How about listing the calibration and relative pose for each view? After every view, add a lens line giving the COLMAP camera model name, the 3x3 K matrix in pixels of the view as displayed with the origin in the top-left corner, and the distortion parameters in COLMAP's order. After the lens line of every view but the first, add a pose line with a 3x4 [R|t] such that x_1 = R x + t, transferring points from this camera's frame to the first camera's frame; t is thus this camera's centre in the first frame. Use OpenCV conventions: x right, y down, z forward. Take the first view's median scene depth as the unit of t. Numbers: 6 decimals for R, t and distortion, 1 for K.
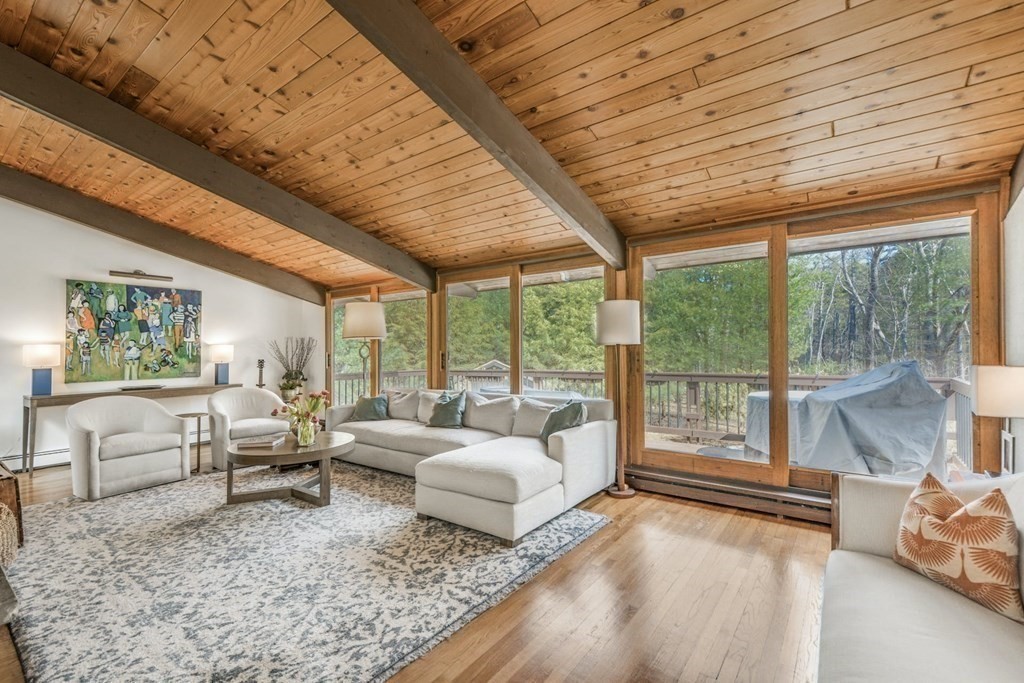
lens RADIAL K [[452.1, 0, 511.1], [0, 452.1, 339.0], [0, 0, 1]] dist [0.000869, -0.000220]
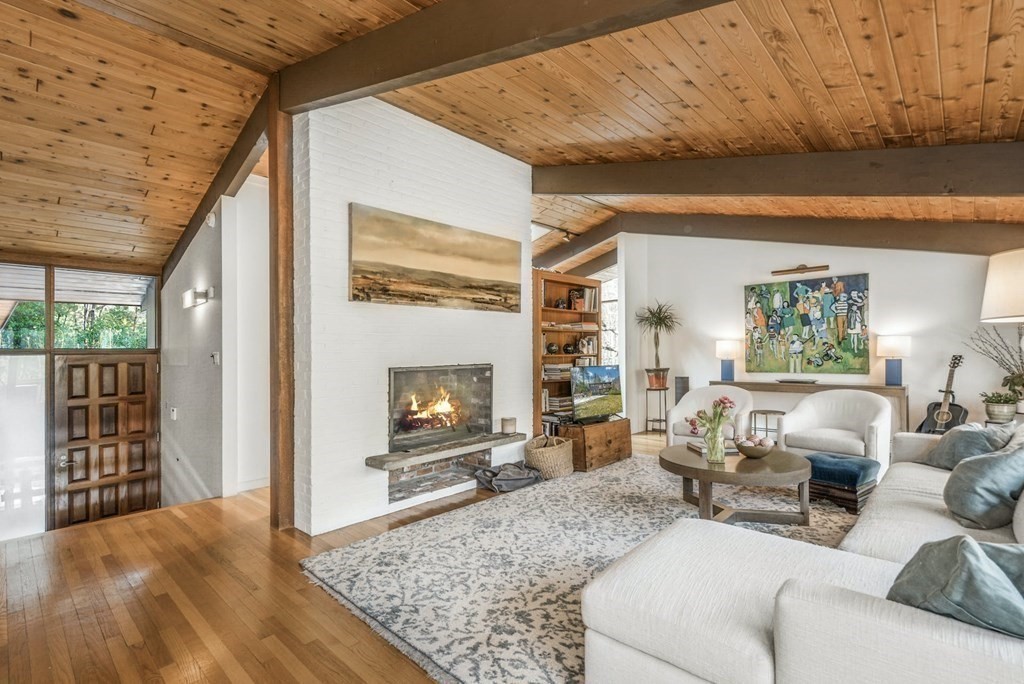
lens RADIAL K [[470.3, 0, 515.2], [0, 470.3, 336.0], [0, 0, 1]] dist [0.000949, 0.000318]
pose [[-0.117475, -0.021396, -0.992845, 0.475708], [0.041139, 0.998805, -0.026392, 0.013379], [0.992223, -0.043945, -0.116454, 0.779381]]
